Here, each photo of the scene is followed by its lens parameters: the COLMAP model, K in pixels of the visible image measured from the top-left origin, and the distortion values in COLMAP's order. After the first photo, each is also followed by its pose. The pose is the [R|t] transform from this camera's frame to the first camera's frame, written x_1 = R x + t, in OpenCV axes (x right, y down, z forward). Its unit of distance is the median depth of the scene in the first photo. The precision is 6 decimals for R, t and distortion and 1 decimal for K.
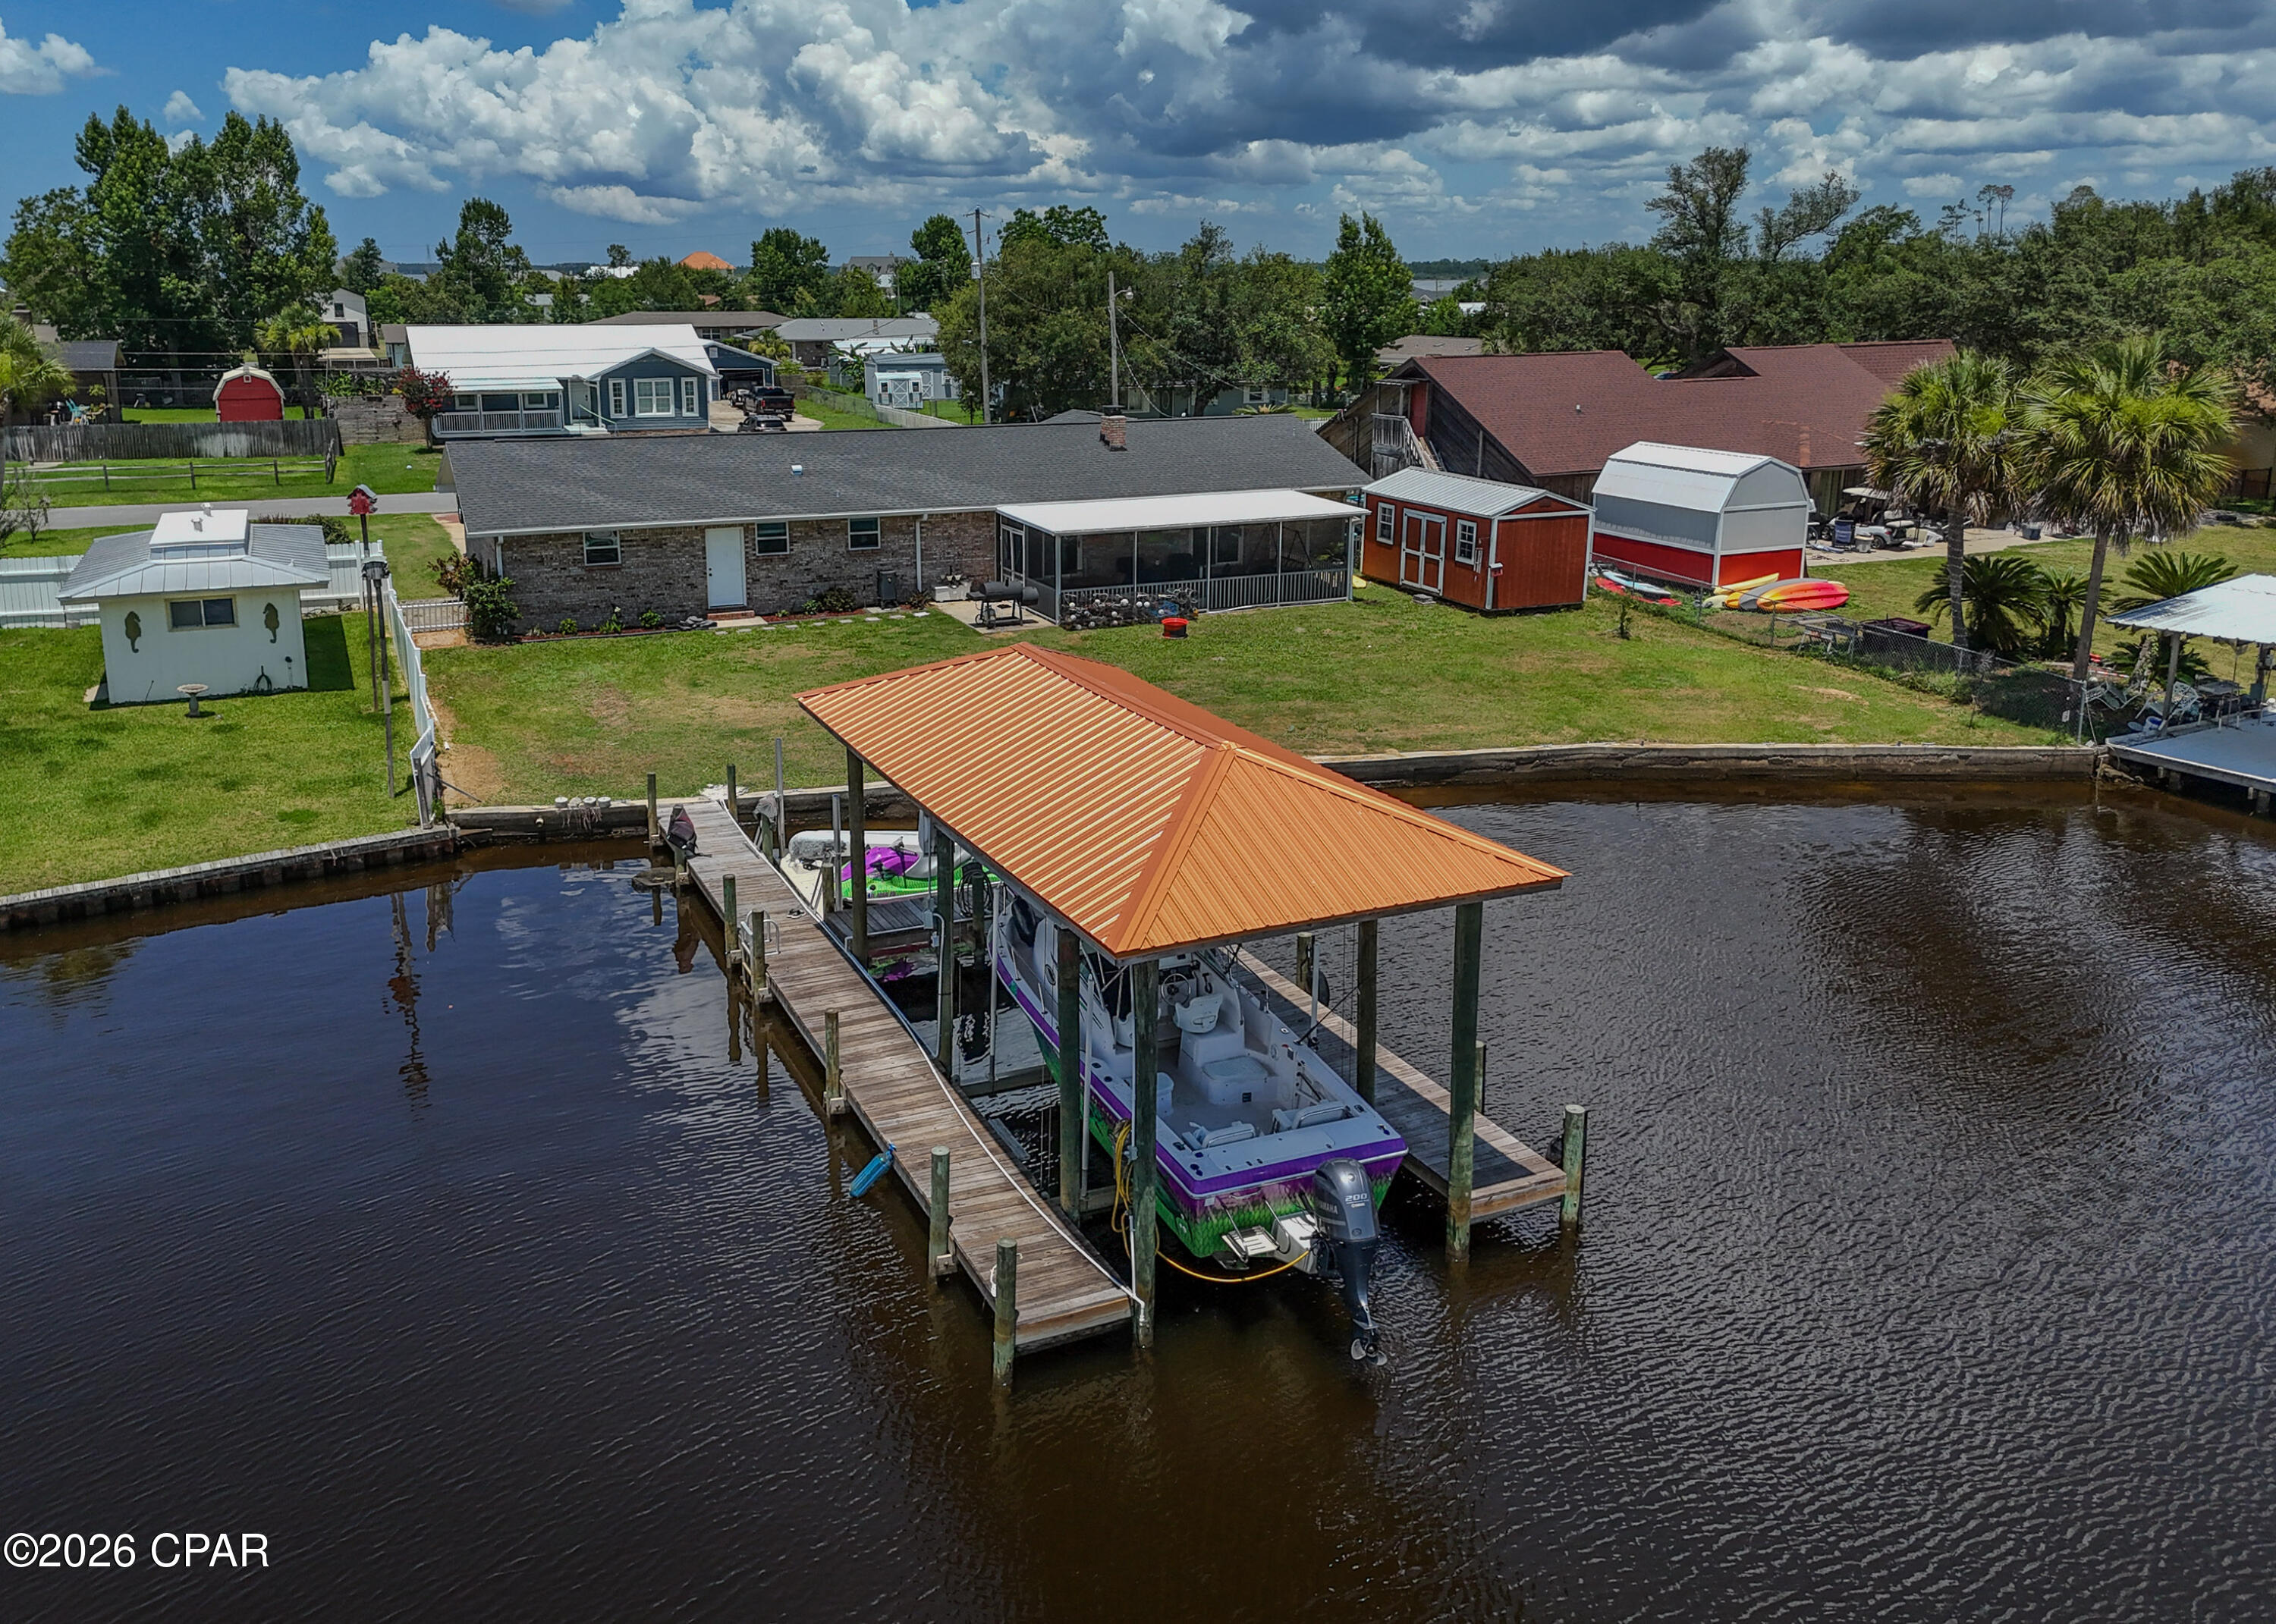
lens RADIAL K [[1817.5, 0, 1093.0], [0, 1817.5, 734.0], [0, 0, 1]] dist [0.062682, -0.054496]
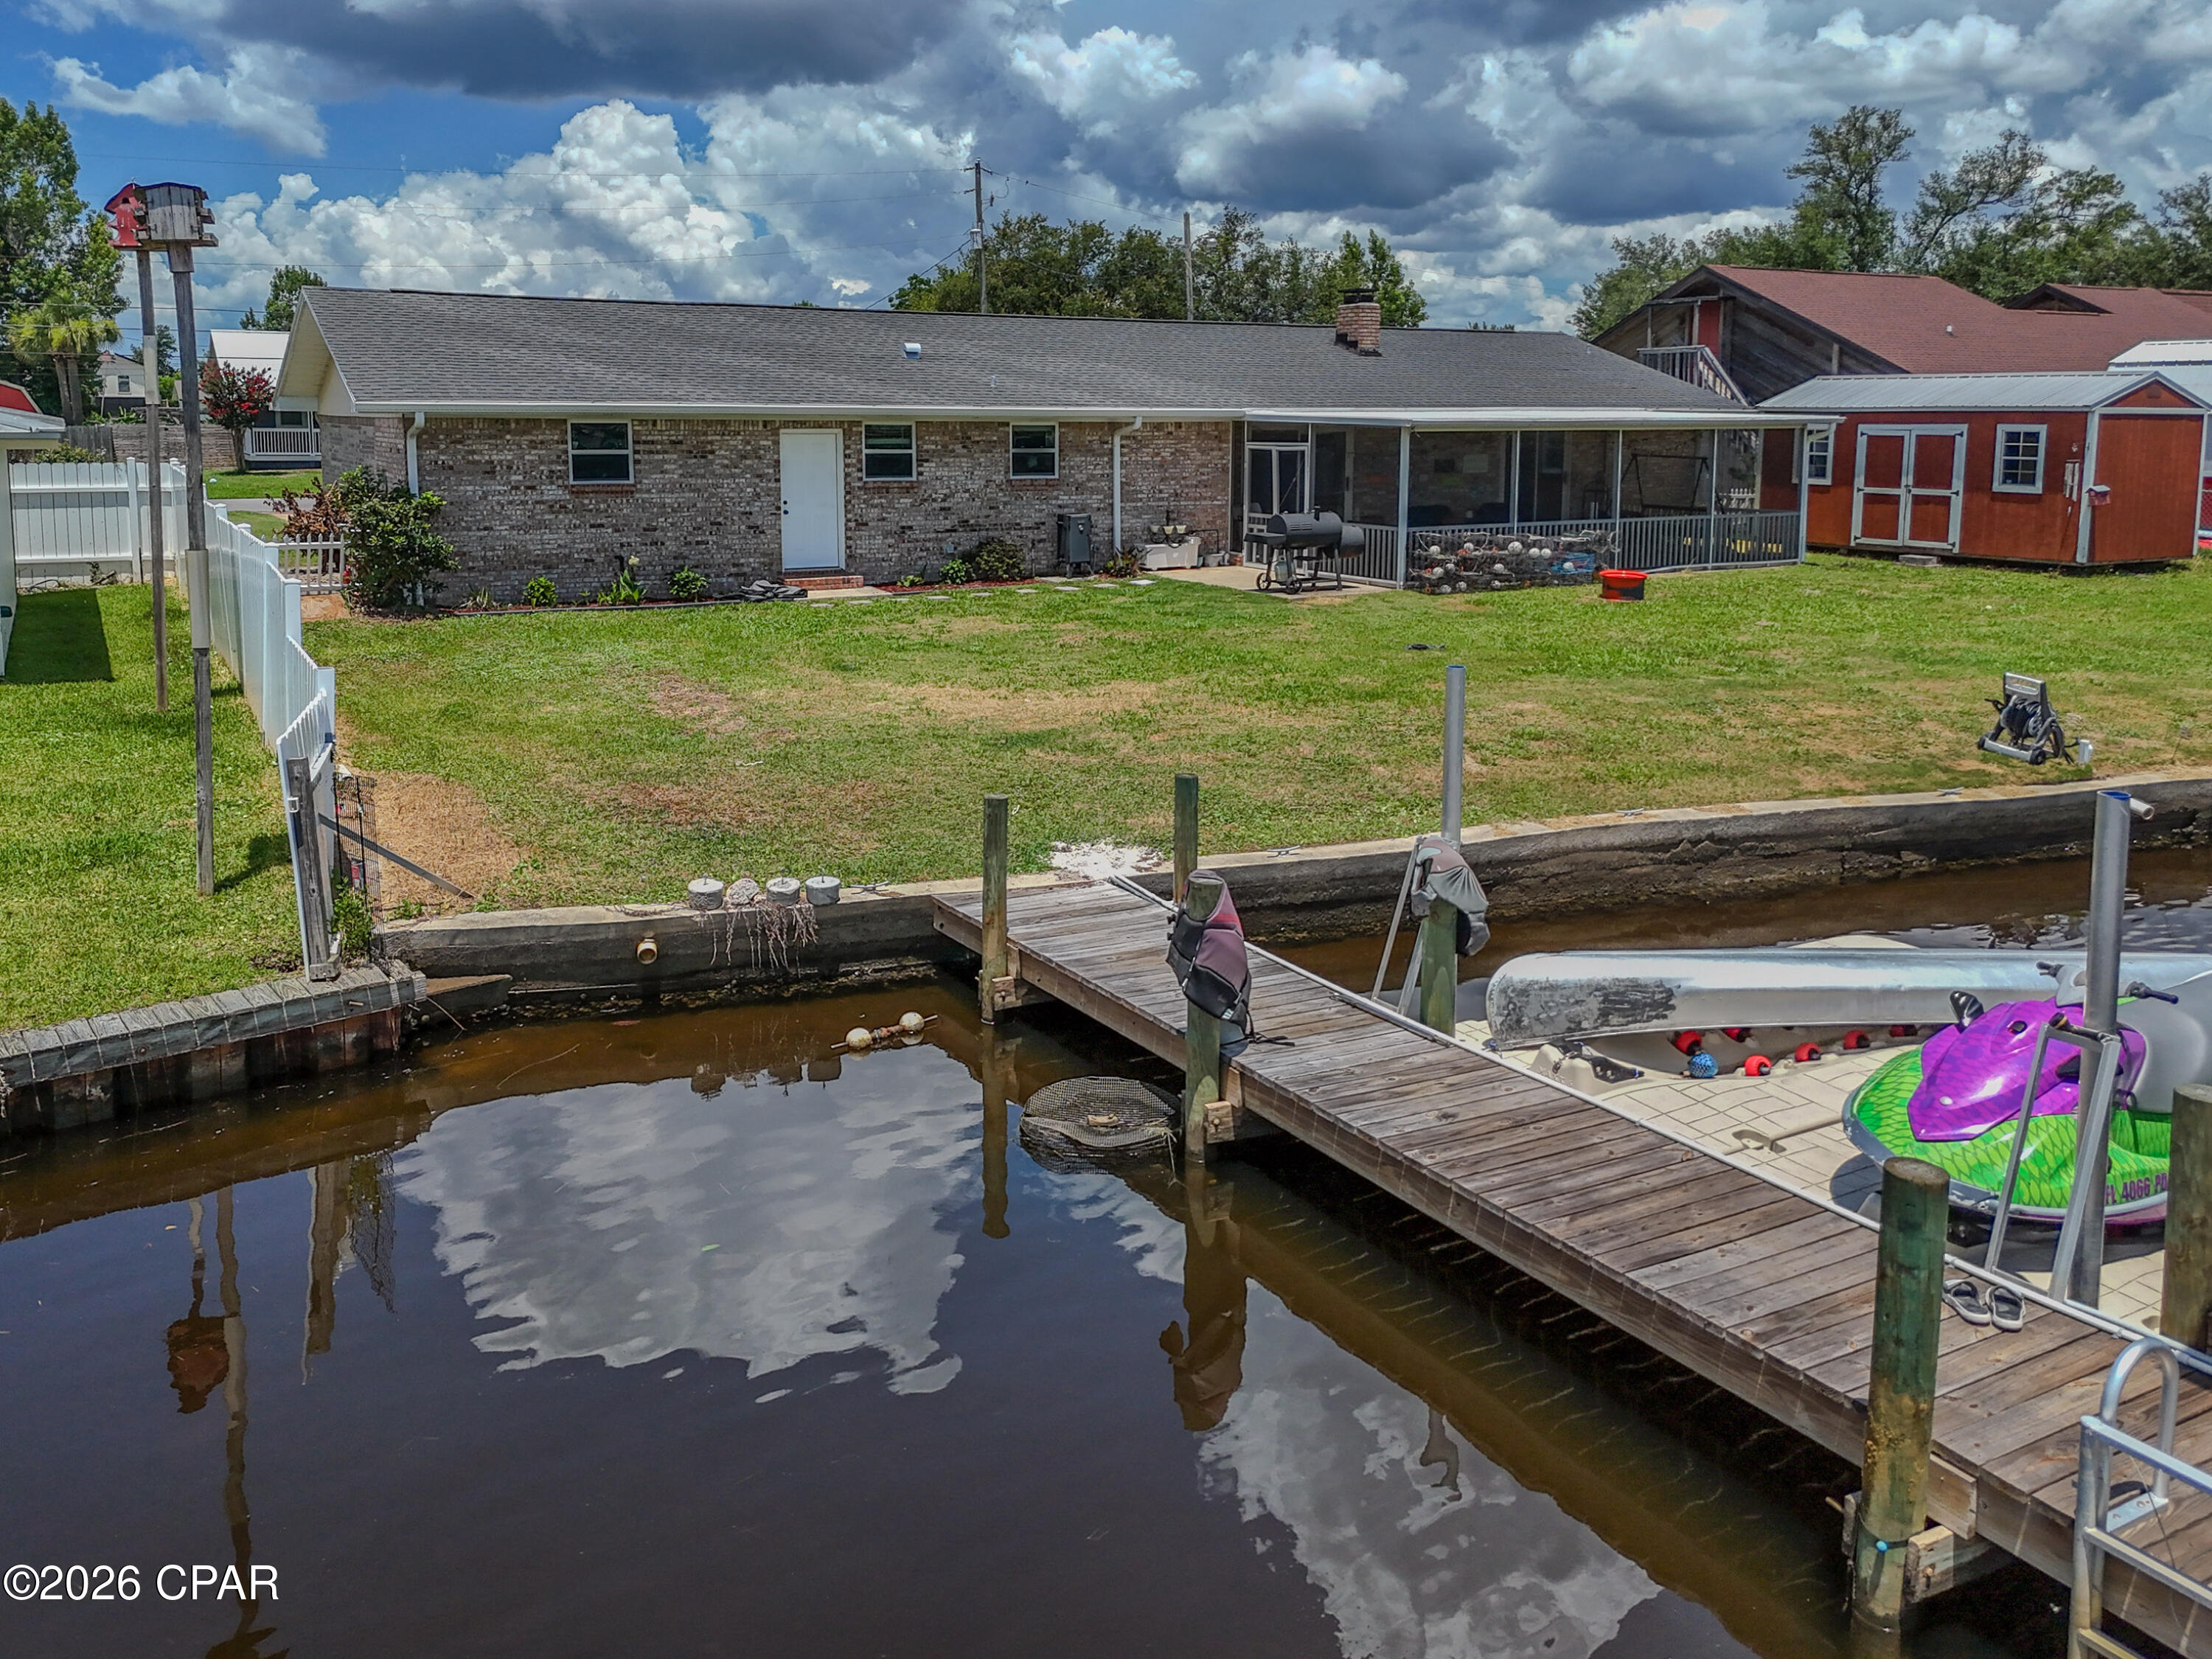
lens RADIAL K [[1779.4, 0, 1076.6], [0, 1779.4, 660.1], [0, 0, 1]] dist [0.056174, -0.047734]
pose [[0.994738, -0.013085, 0.101614, -0.171966], [0.024729, 0.993152, -0.114185, 0.023129], [-0.099424, 0.116097, 0.988249, 0.437187]]
